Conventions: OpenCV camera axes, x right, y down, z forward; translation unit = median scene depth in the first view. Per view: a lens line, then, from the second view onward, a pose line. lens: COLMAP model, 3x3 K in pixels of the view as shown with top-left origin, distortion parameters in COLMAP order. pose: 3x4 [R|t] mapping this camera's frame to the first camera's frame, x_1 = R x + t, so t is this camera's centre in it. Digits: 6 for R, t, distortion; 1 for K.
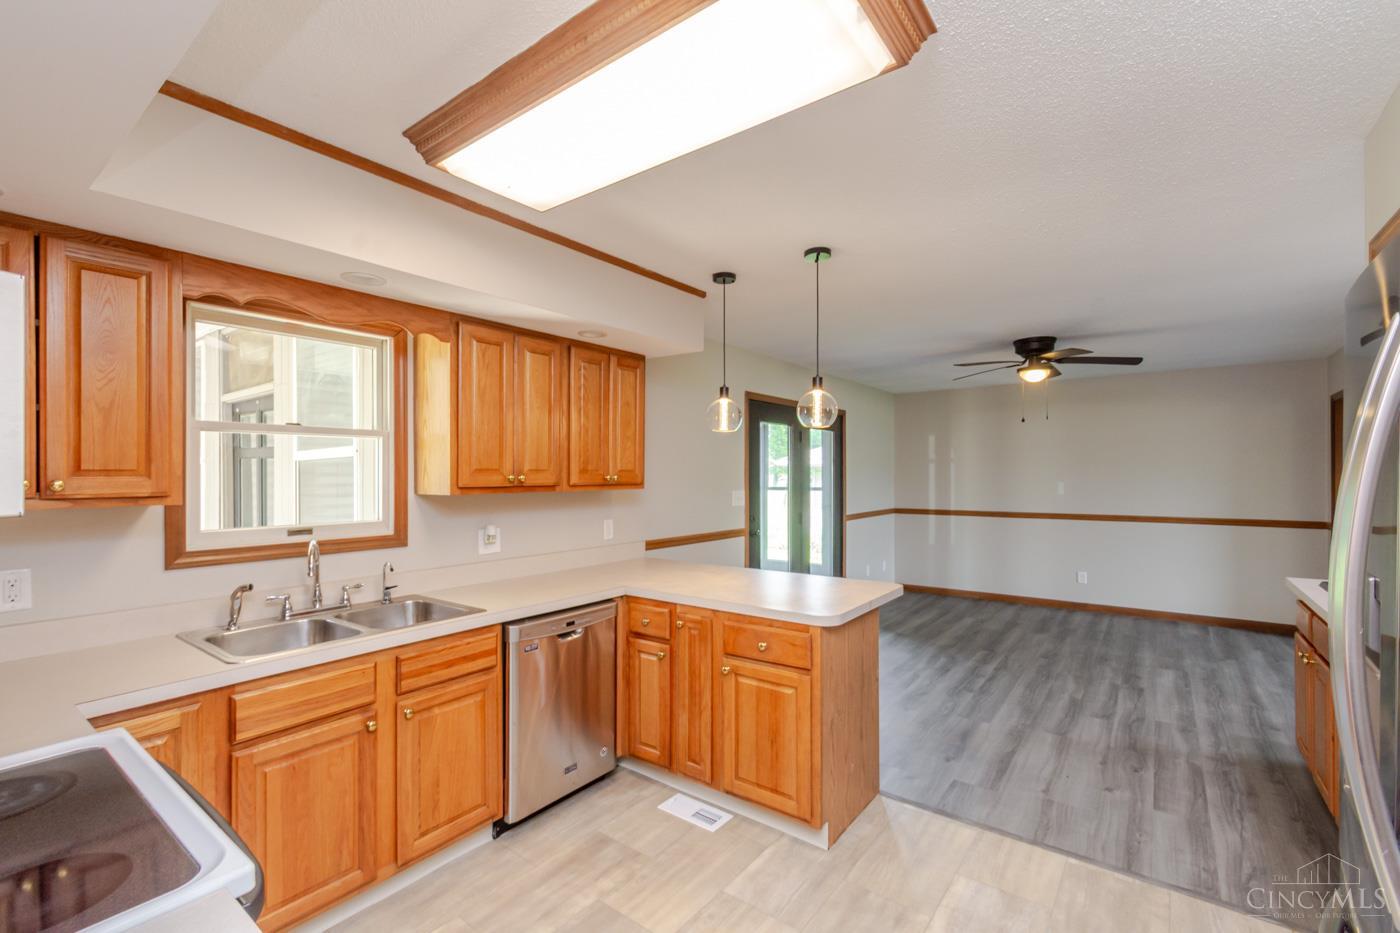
lens RADIAL K [[618.0, 0, 684.5], [0, 618.0, 484.7], [0, 0, 1]] dist [-0.001830, -0.000541]
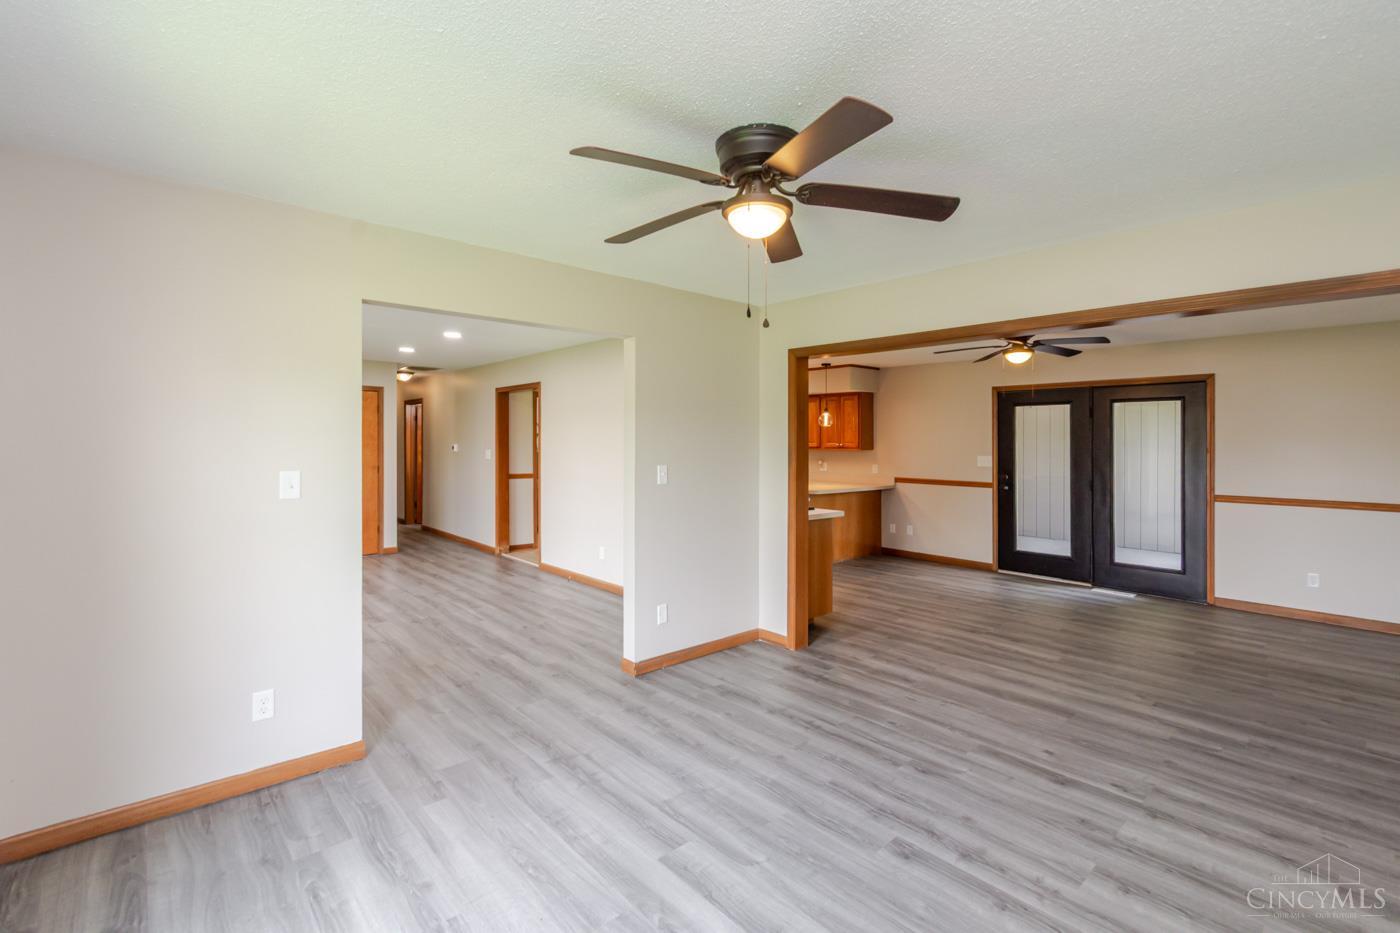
lens RADIAL K [[631.8, 0, 683.5], [0, 631.8, 433.8], [0, 0, 1]] dist [0.000478, -0.000214]
pose [[-0.191968, -0.010333, -0.981347, 3.100937], [-0.023951, 0.999696, -0.005841, -0.031992], [0.981109, 0.022383, -0.192157, 1.058687]]
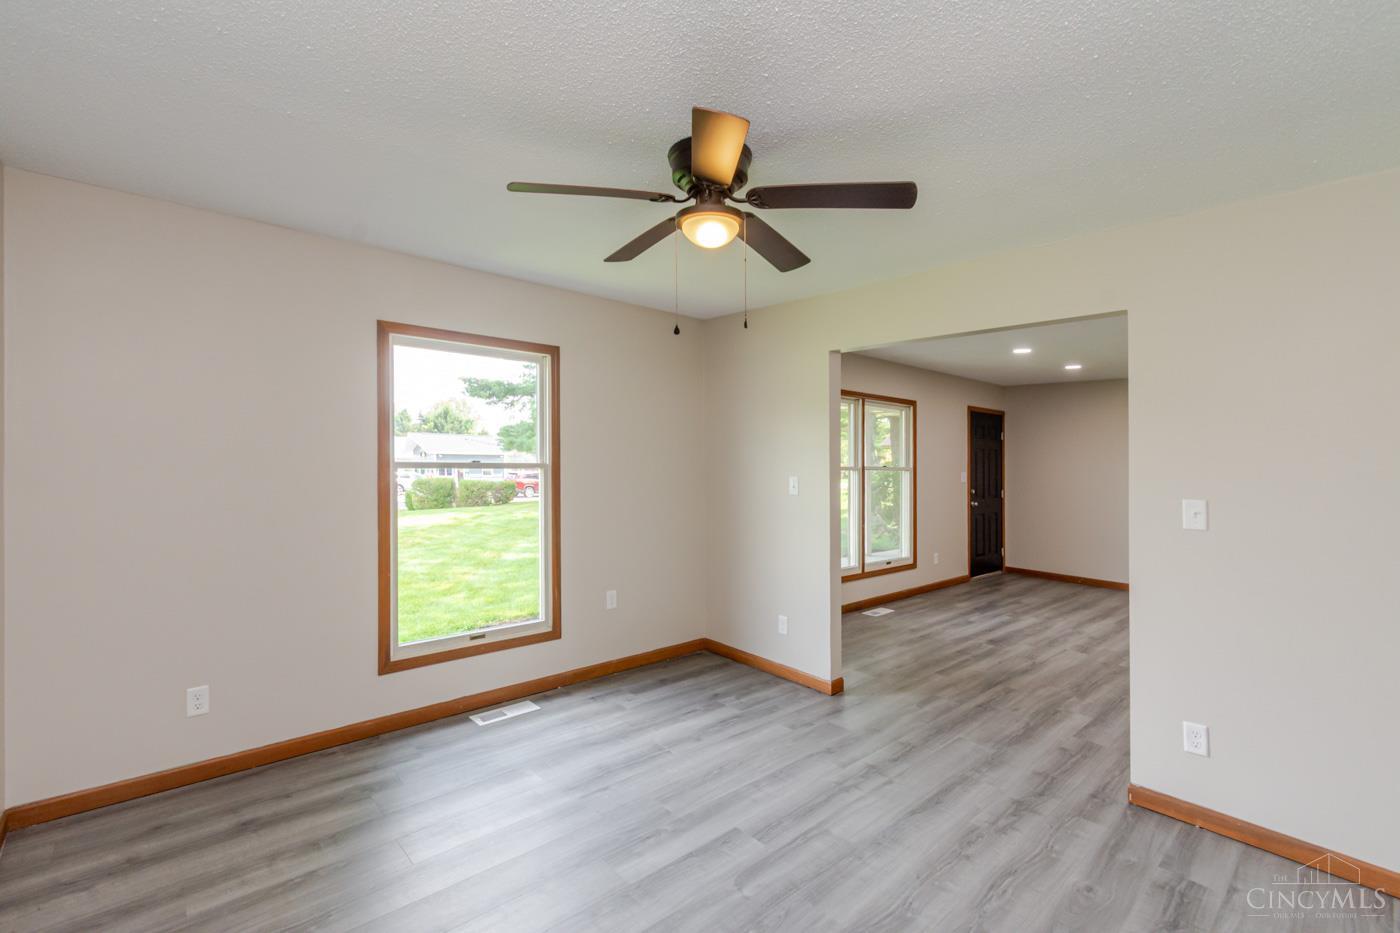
lens RADIAL K [[625.5, 0, 691.9], [0, 625.5, 425.9], [0, 0, 1]] dist [0.002103, -0.000122]
pose [[-0.982576, -0.010179, 0.185583, 2.179570], [-0.016492, 0.999335, -0.032507, -0.030531], [-0.185129, -0.035002, -0.982091, 1.812403]]
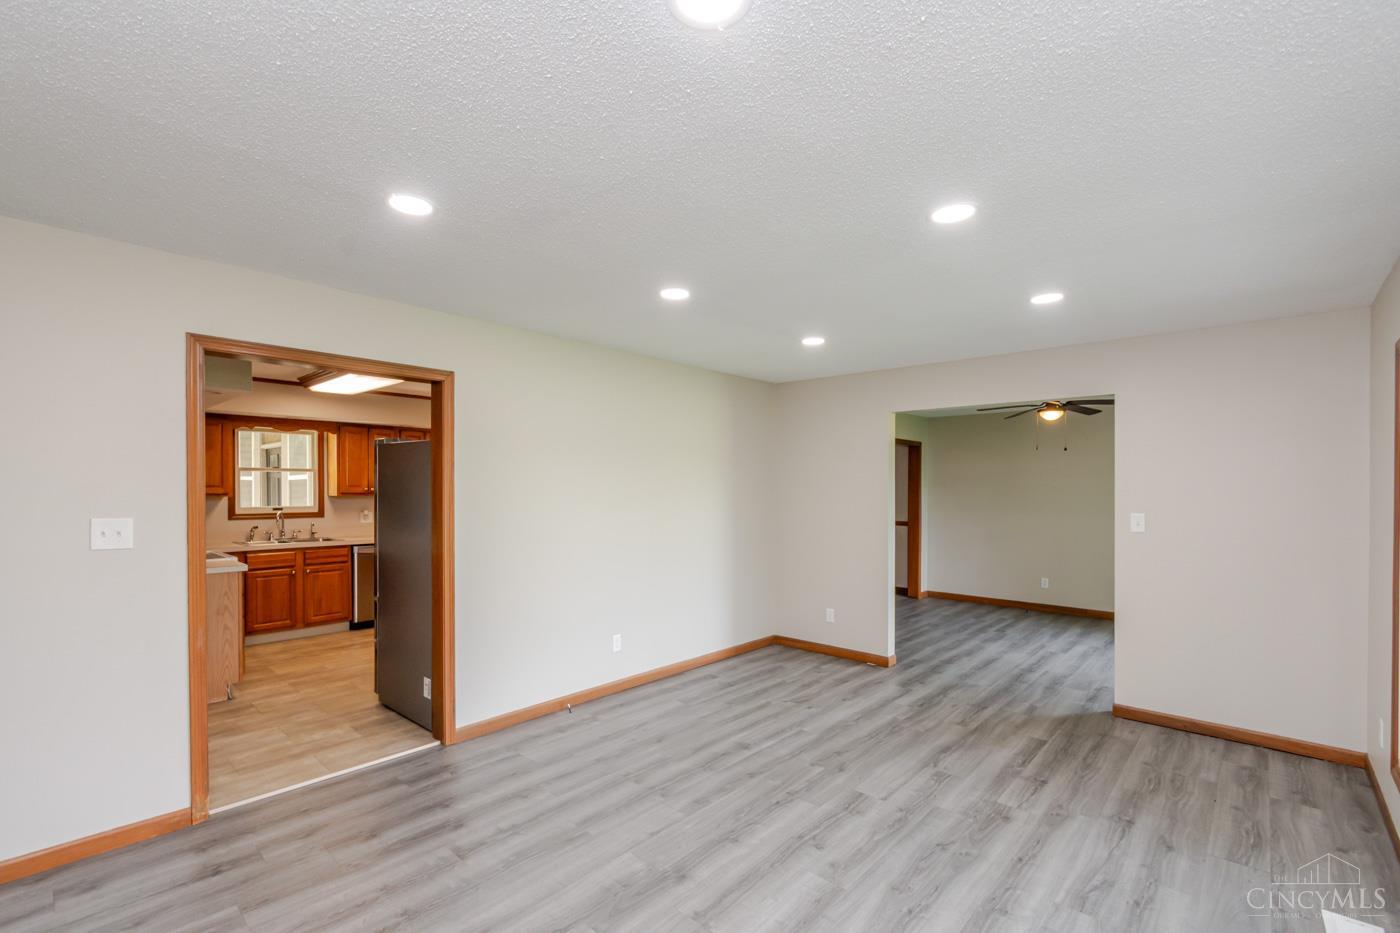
lens RADIAL K [[624.8, 0, 689.7], [0, 624.8, 506.5], [0, 0, 1]] dist [-0.002469, -0.000456]
pose [[0.996419, 0.009751, -0.083987, 1.188779], [-0.008778, 0.999890, 0.011949, 0.016616], [0.084094, -0.011169, 0.996395, -1.320781]]
